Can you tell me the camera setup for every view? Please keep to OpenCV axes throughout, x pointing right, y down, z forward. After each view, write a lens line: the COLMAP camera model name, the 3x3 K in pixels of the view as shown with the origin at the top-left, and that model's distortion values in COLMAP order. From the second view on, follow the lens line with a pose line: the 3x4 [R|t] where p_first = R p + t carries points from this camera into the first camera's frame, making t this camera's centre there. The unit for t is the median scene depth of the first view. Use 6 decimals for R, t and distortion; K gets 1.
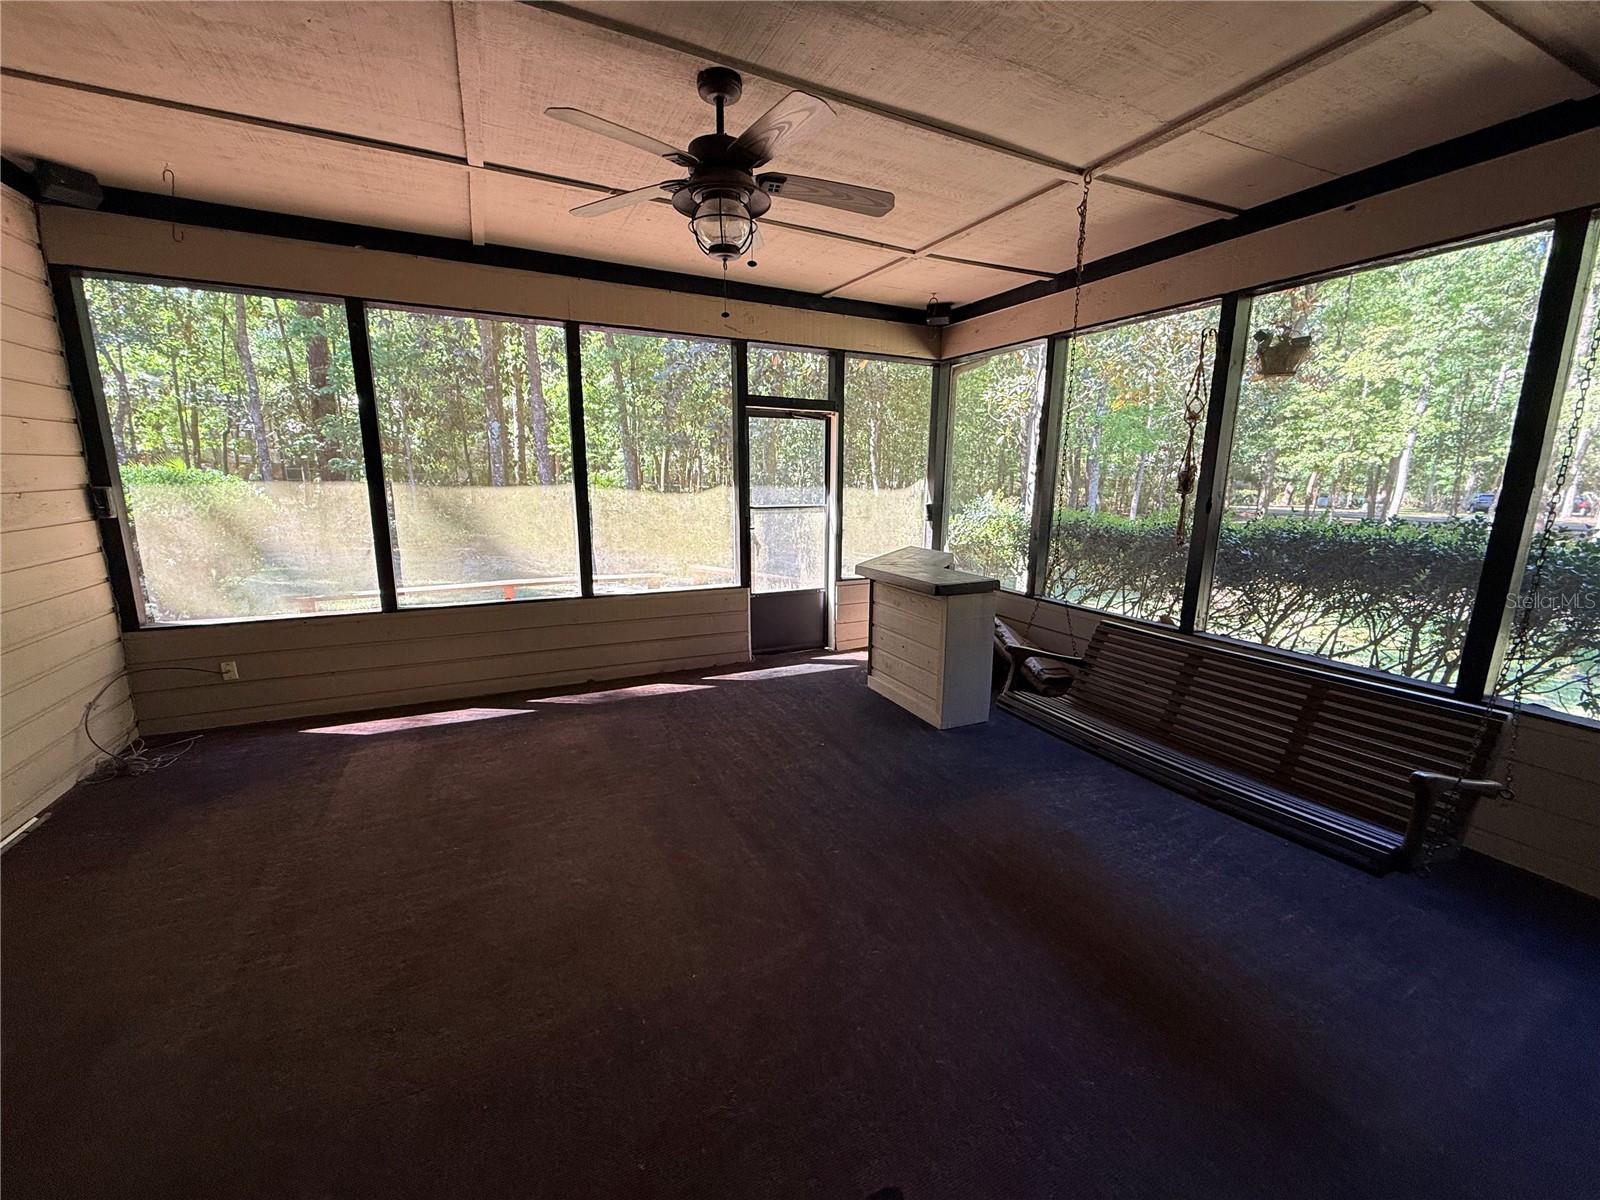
lens RADIAL K [[637.2, 0, 796.9], [0, 637.2, 597.7], [0, 0, 1]] dist [-0.001384, 0.000119]
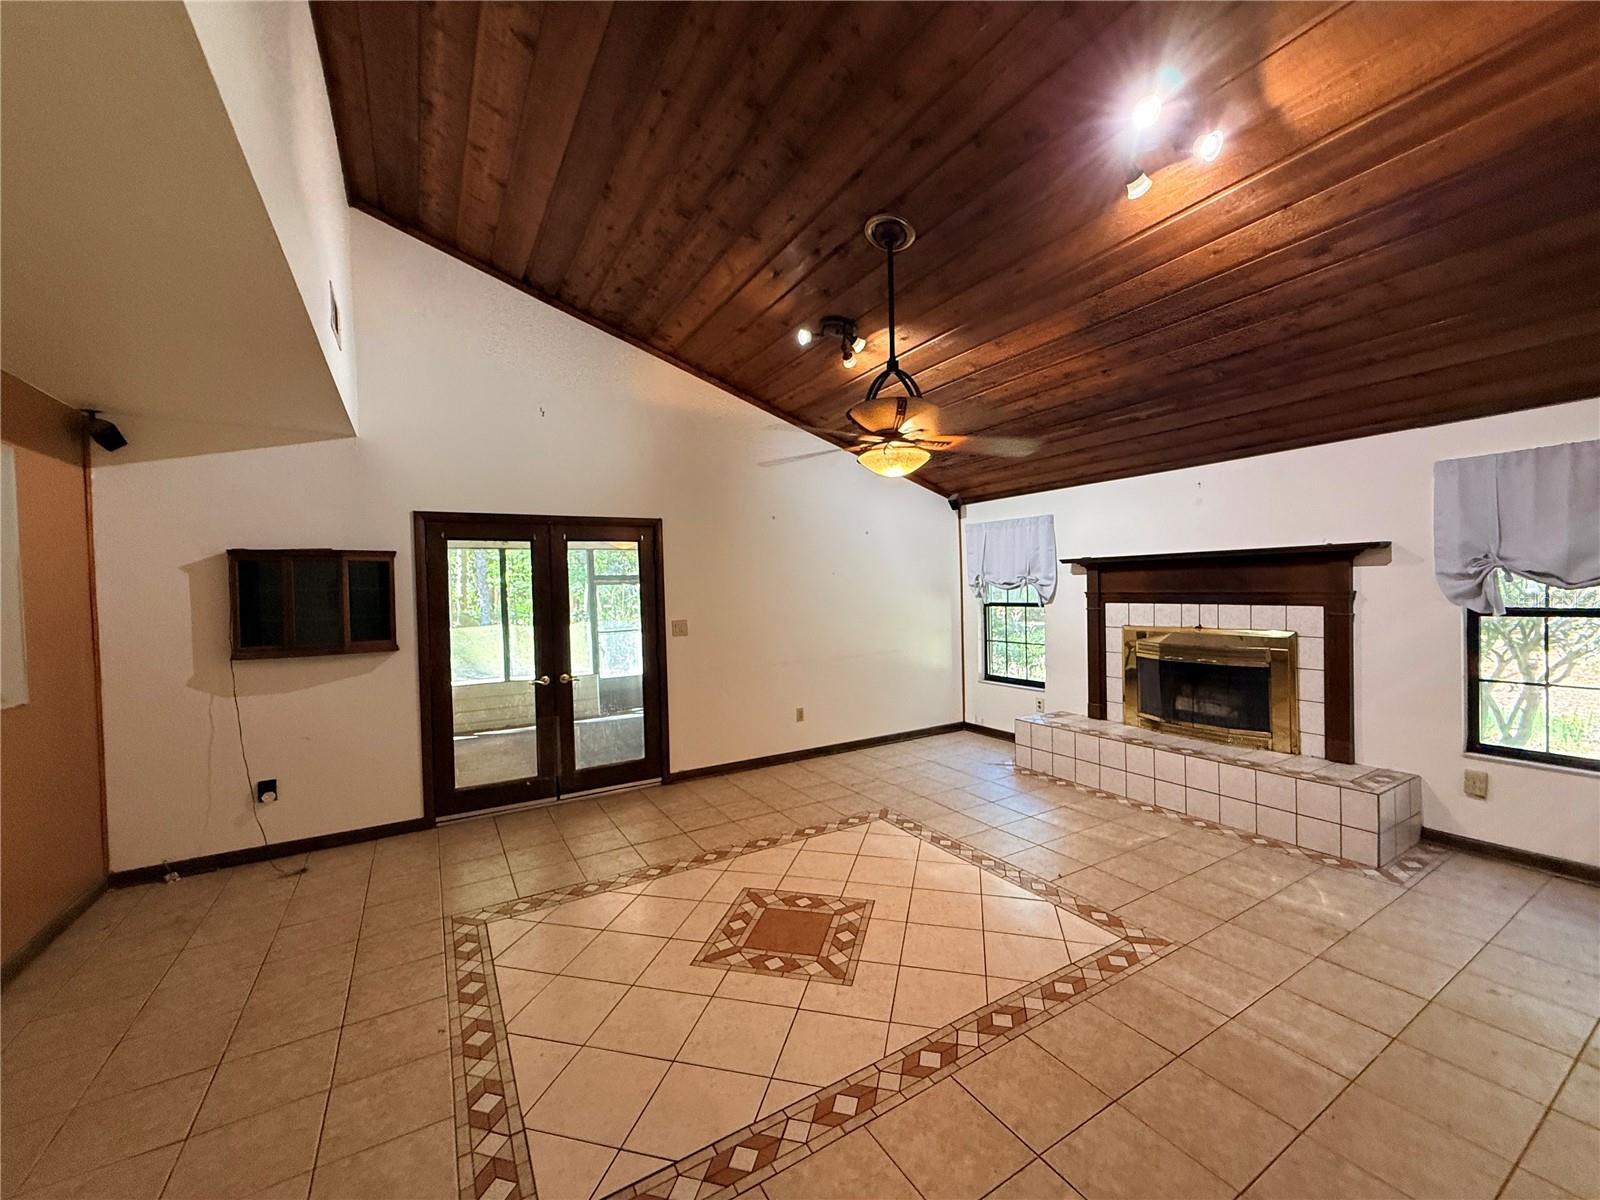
lens RADIAL K [[637.2, 0, 795.9], [0, 637.2, 603.4], [0, 0, 1]] dist [-0.001384, 0.000119]
pose [[0.995728, -0.034366, 0.085707, 0.349658], [0.048636, 0.984171, -0.170415, 0.124324], [-0.078494, 0.173855, 0.981638, -0.915217]]
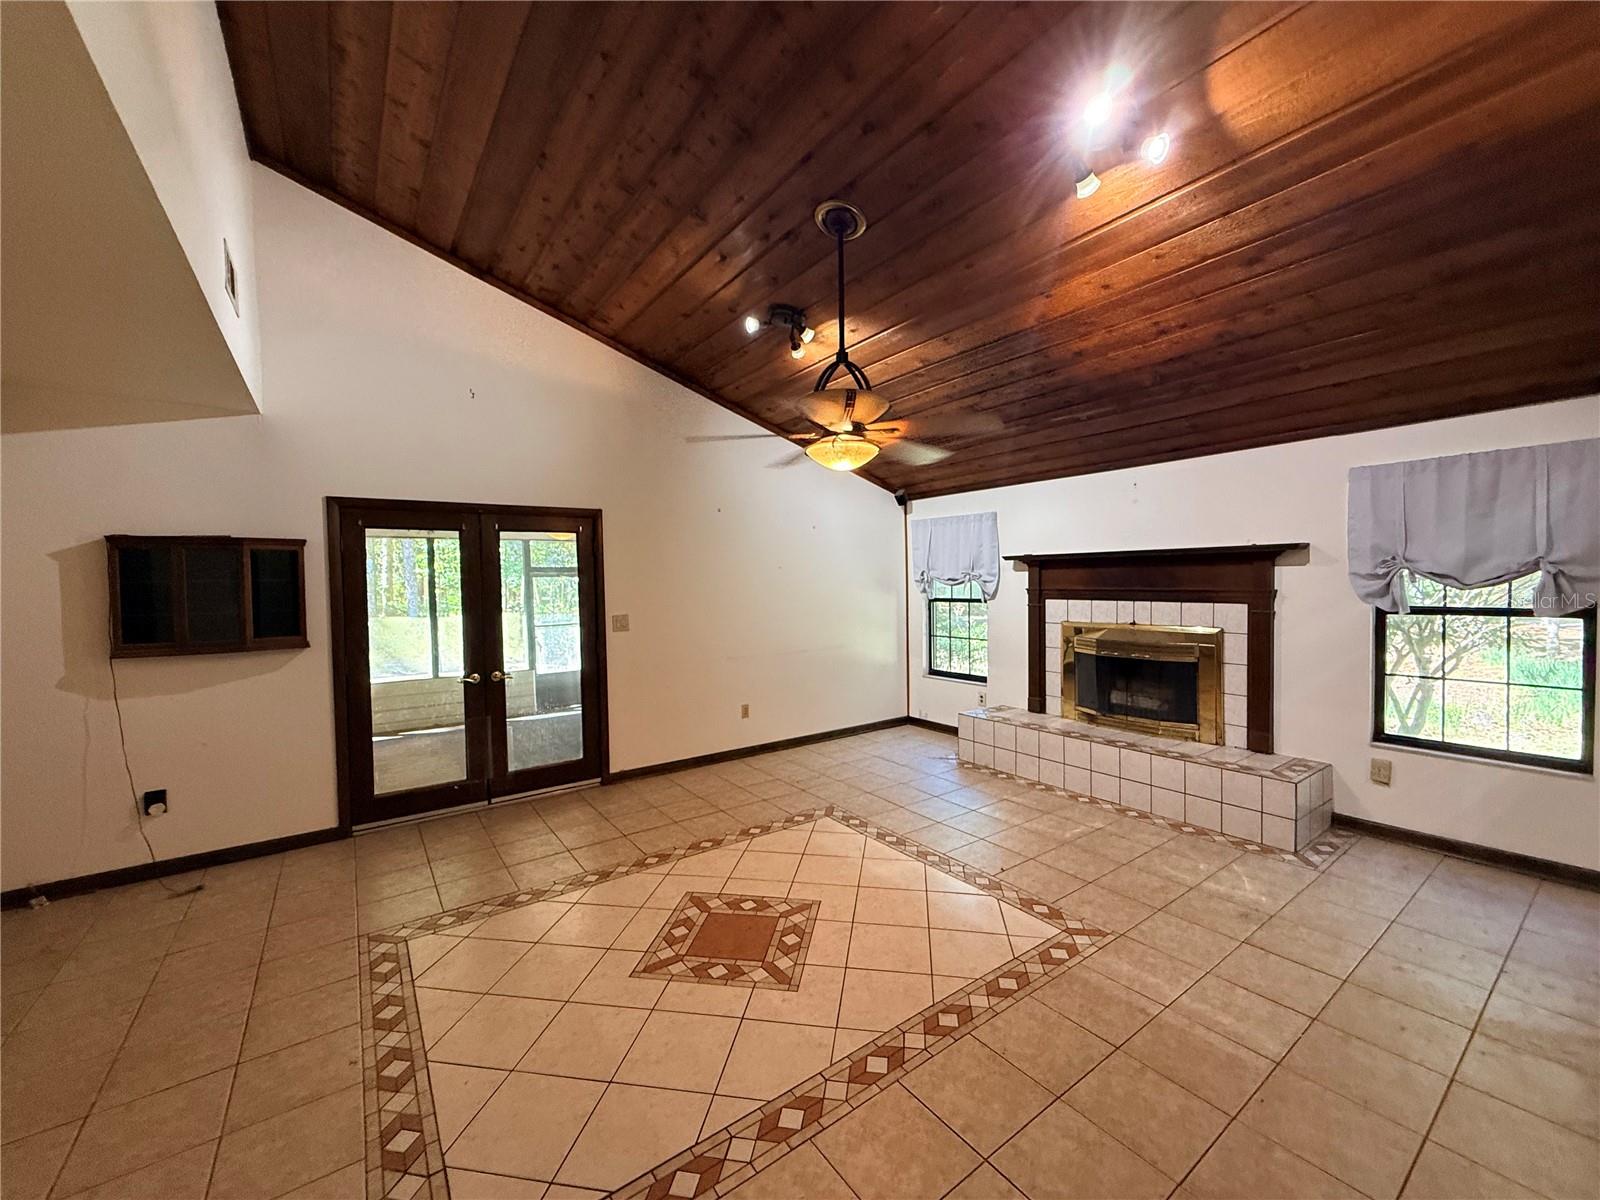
lens RADIAL K [[637.2, 0, 797.4], [0, 637.2, 601.2], [0, 0, 1]] dist [-0.001384, 0.000119]
pose [[0.984499, -0.030257, 0.172760, 0.350366], [0.058183, 0.985570, -0.158957, 0.120086], [-0.165457, 0.166544, 0.972053, -0.902104]]
